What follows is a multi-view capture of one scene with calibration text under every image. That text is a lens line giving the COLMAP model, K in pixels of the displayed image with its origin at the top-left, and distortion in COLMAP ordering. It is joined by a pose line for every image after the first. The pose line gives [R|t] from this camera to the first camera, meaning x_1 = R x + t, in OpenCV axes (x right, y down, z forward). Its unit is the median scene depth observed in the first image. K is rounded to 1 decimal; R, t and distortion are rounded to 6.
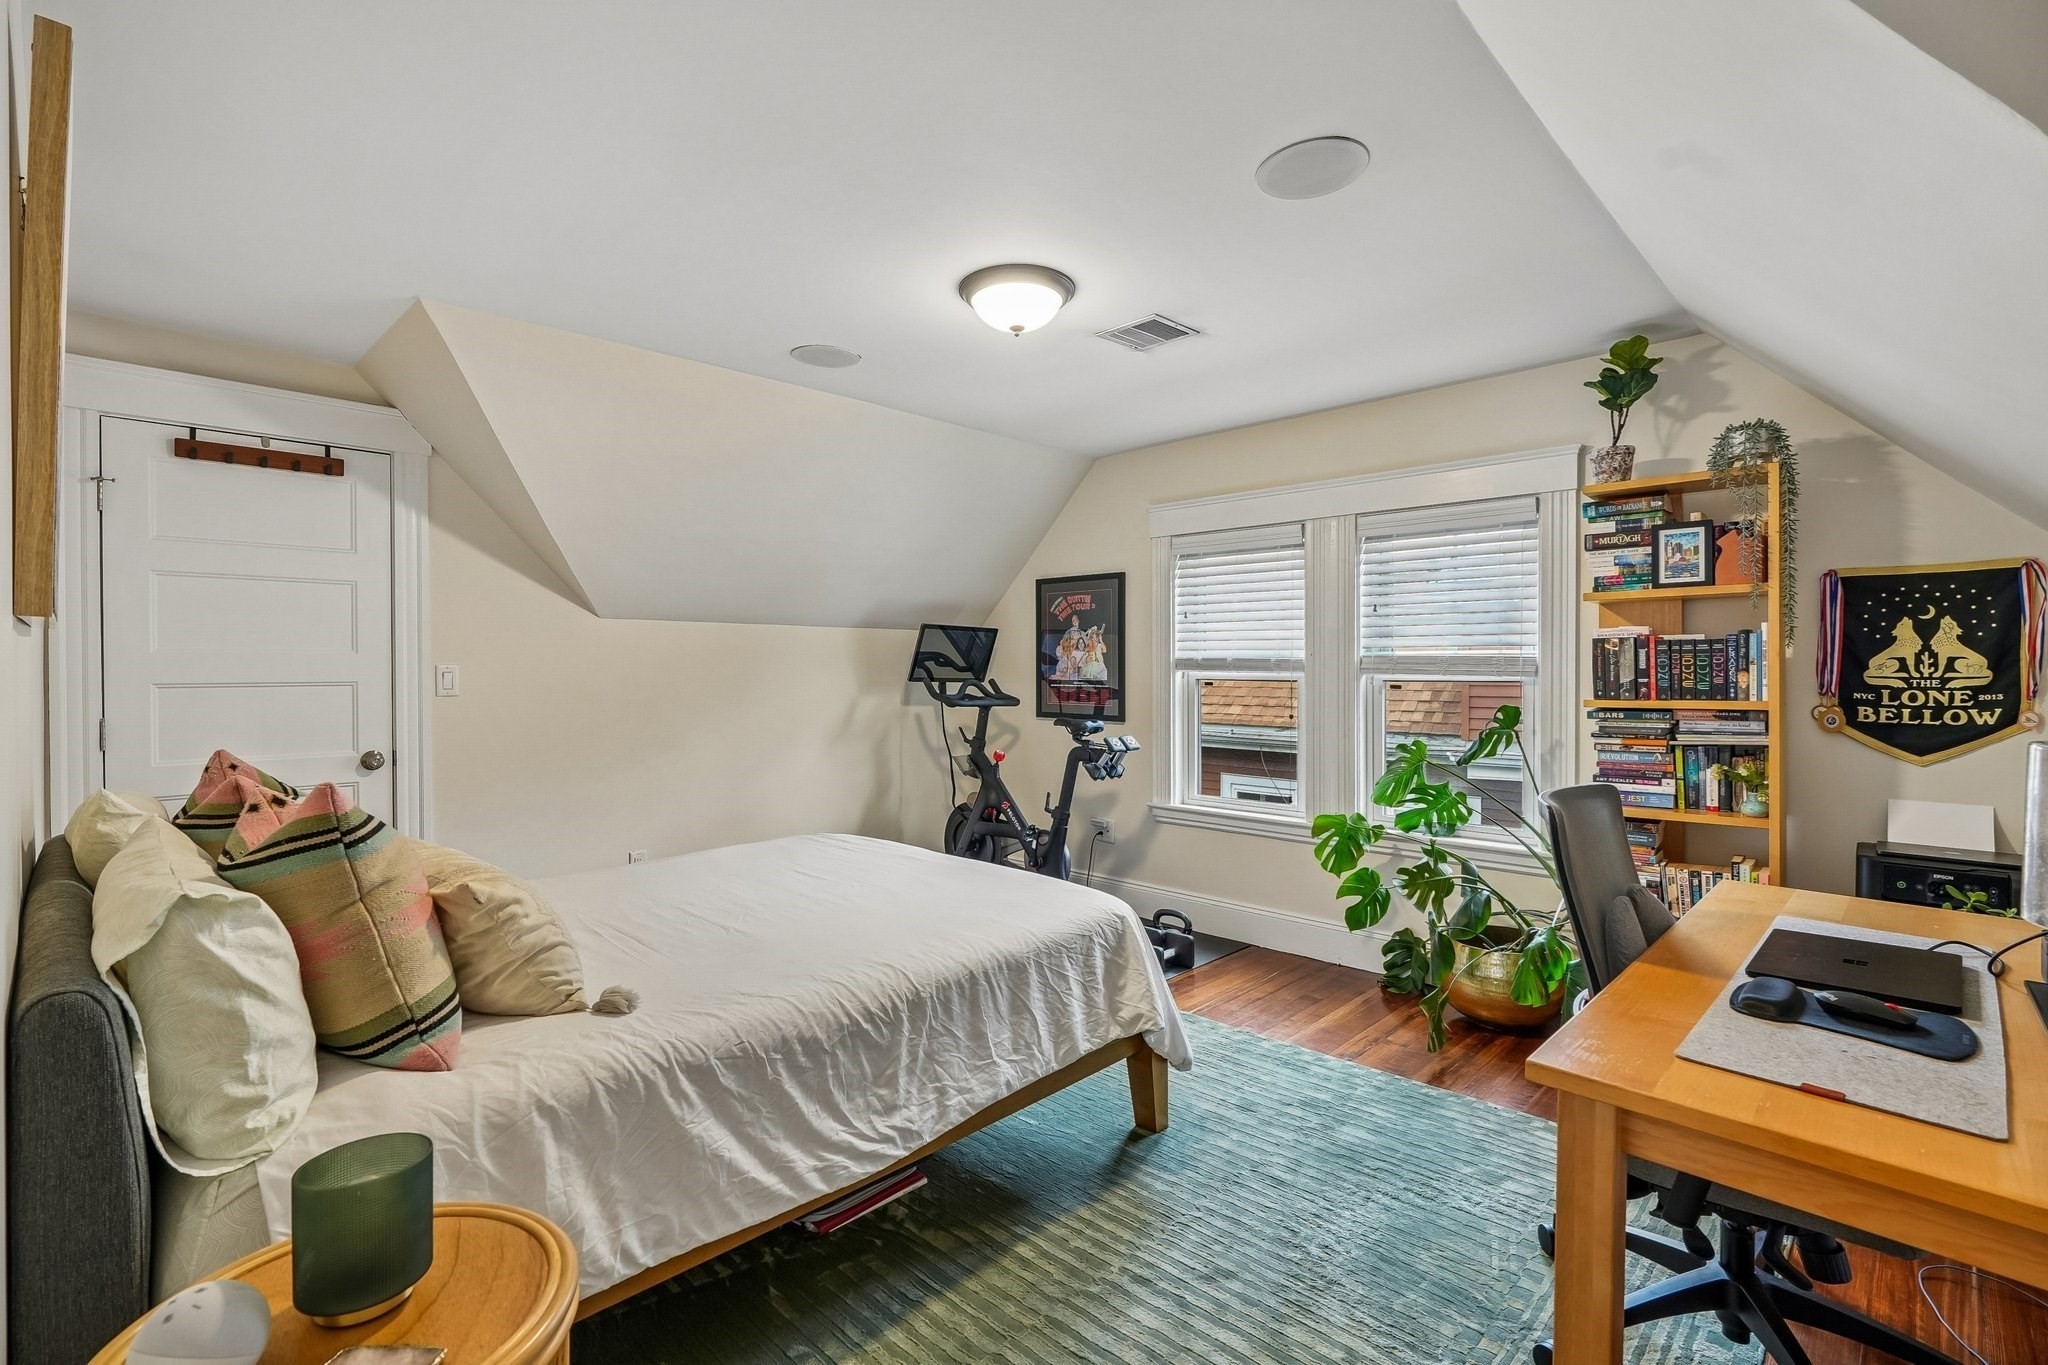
lens RADIAL K [[931.6, 0, 1017.1], [0, 931.6, 678.8], [0, 0, 1]] dist [-0.001776, 0.001018]
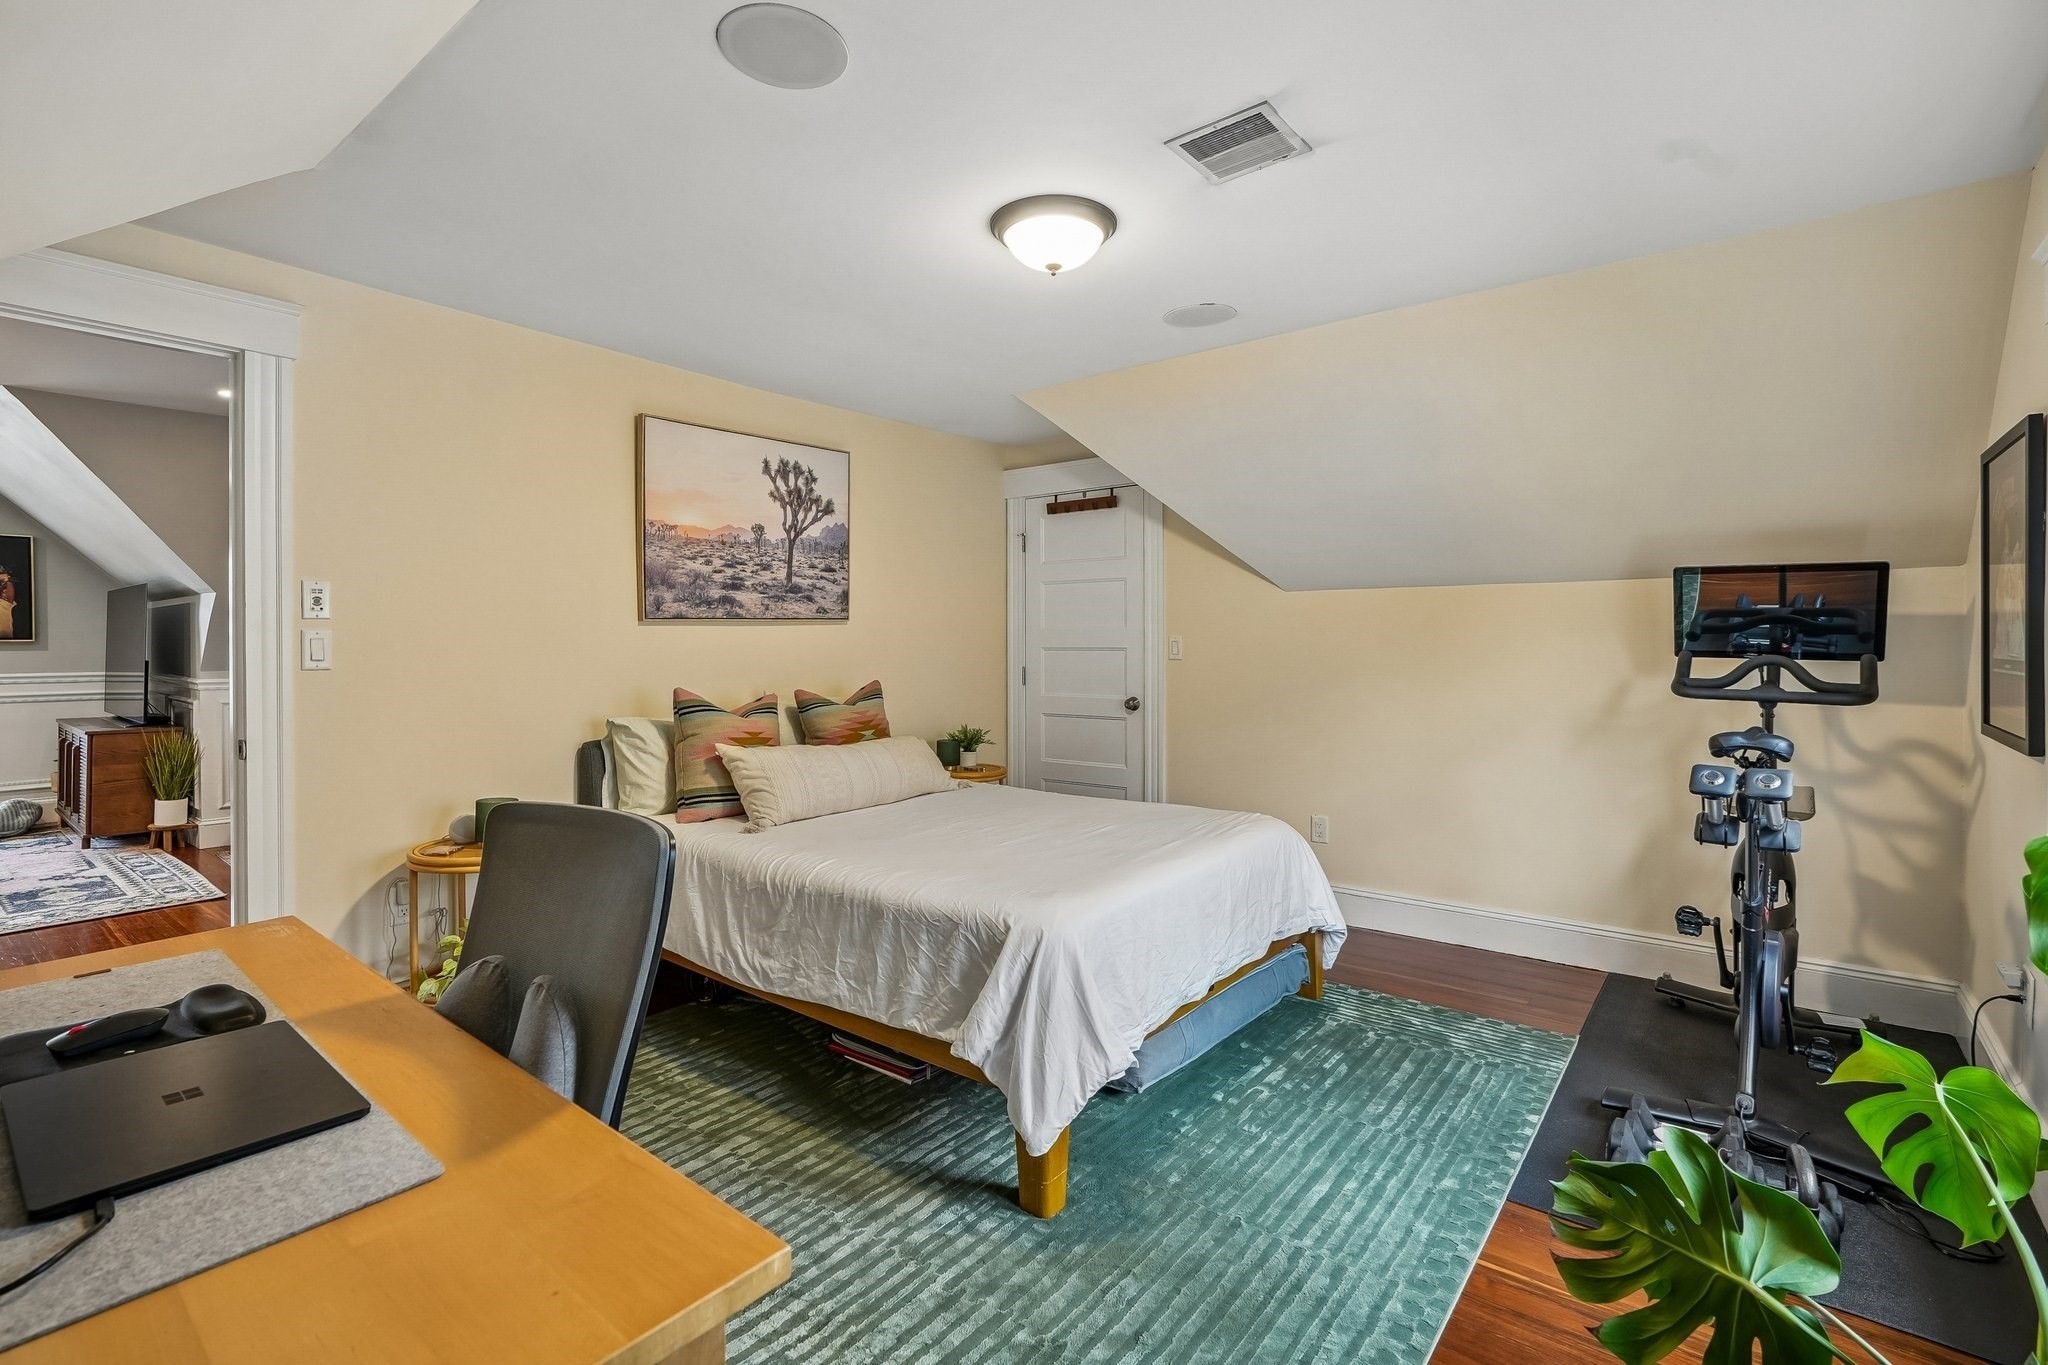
lens RADIAL K [[946.6, 0, 1013.9], [0, 946.6, 654.4], [0, 0, 1]] dist [0.000517, 0.000691]
pose [[0.096752, 0.015703, -0.995185, 0.813966], [-0.009964, 0.999841, 0.014807, -0.007234], [0.995259, 0.008483, 0.096893, 0.764947]]
